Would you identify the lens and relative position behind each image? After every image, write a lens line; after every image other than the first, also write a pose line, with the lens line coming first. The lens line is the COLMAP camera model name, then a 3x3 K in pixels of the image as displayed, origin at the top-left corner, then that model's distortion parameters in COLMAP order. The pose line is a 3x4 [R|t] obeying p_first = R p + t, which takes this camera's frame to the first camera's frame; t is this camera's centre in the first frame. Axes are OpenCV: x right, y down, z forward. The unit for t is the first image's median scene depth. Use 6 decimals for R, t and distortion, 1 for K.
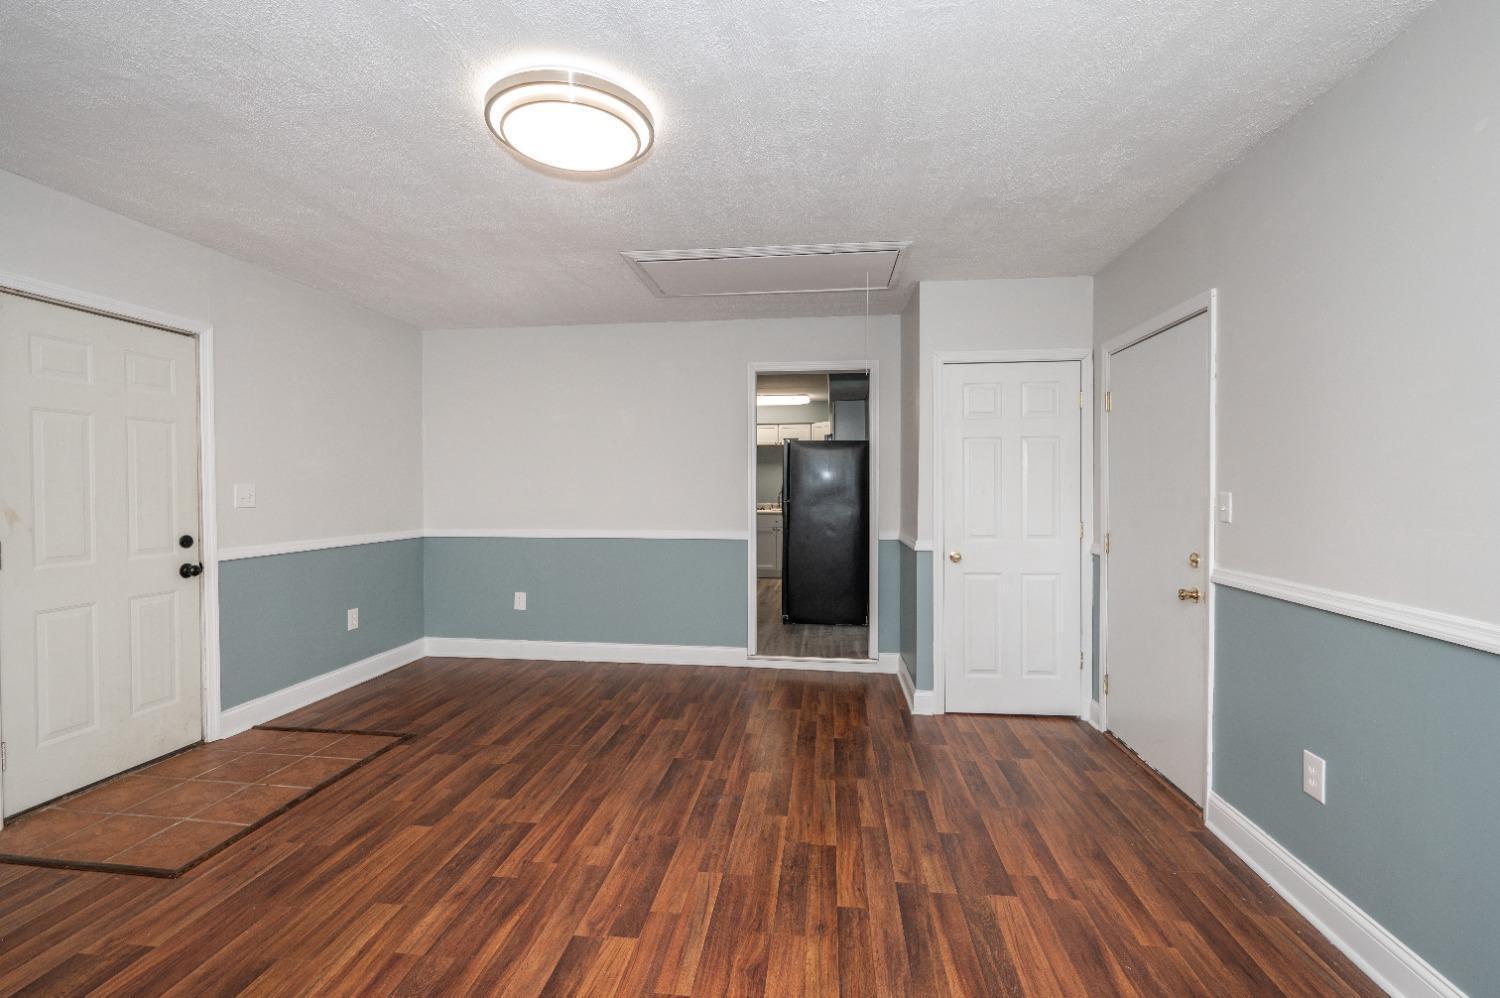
lens RADIAL K [[667.8, 0, 740.2], [0, 667.8, 498.3], [0, 0, 1]] dist [0.003742, 0.000568]
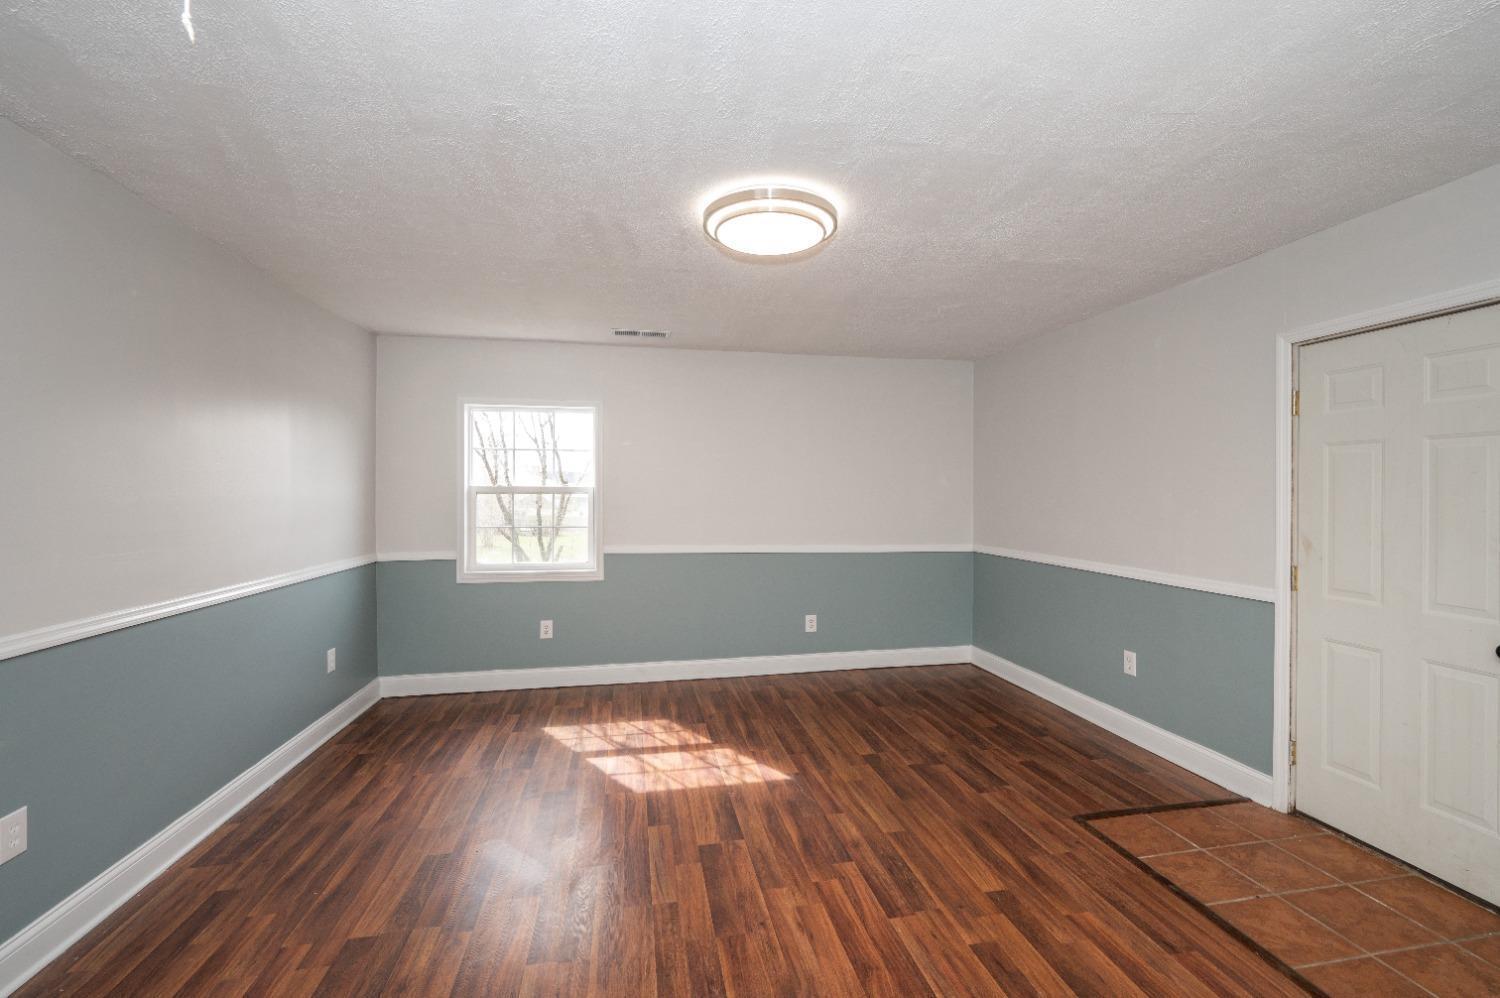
lens RADIAL K [[670.9, 0, 750.0], [0, 670.9, 499.0], [0, 0, 1]] dist [-0.001956, -0.000489]
pose [[-0.951796, 0.002547, -0.306721, 0.123319], [-0.005793, 0.999638, 0.026277, -0.069277], [0.306677, 0.026788, -0.951437, 1.721171]]
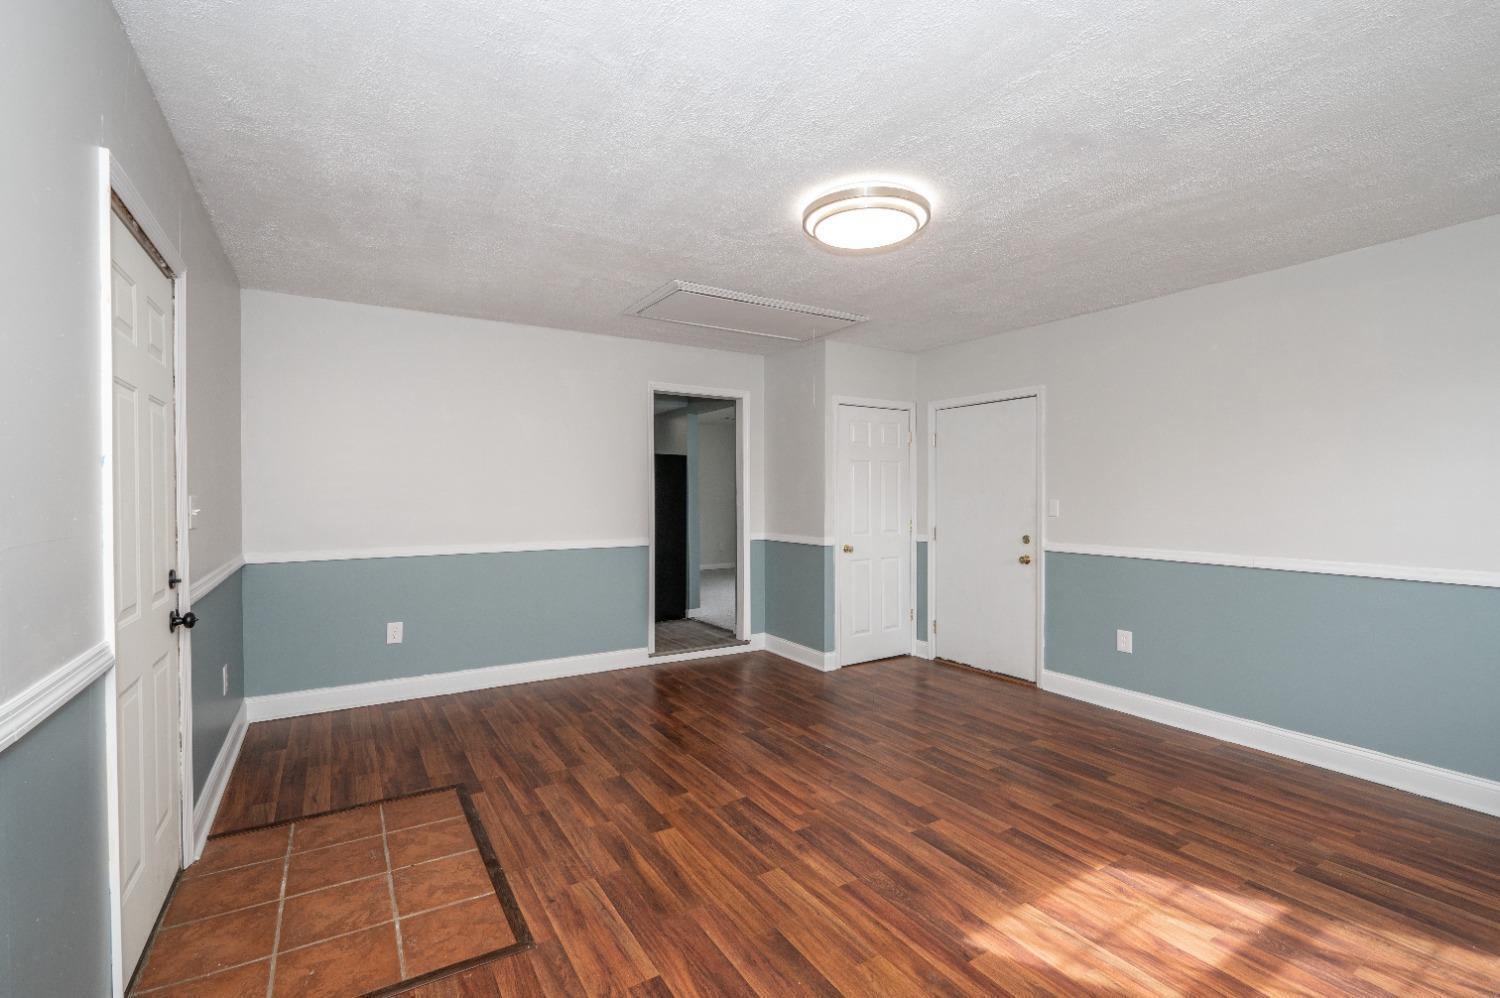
lens RADIAL K [[670.9, 0, 750.0], [0, 670.9, 499.0], [0, 0, 1]] dist [-0.001956, -0.000489]
pose [[0.772080, -0.003456, 0.635516, -1.000118], [0.011230, 0.999903, -0.008205, -0.004745], [-0.635426, 0.013471, 0.772044, 0.118785]]
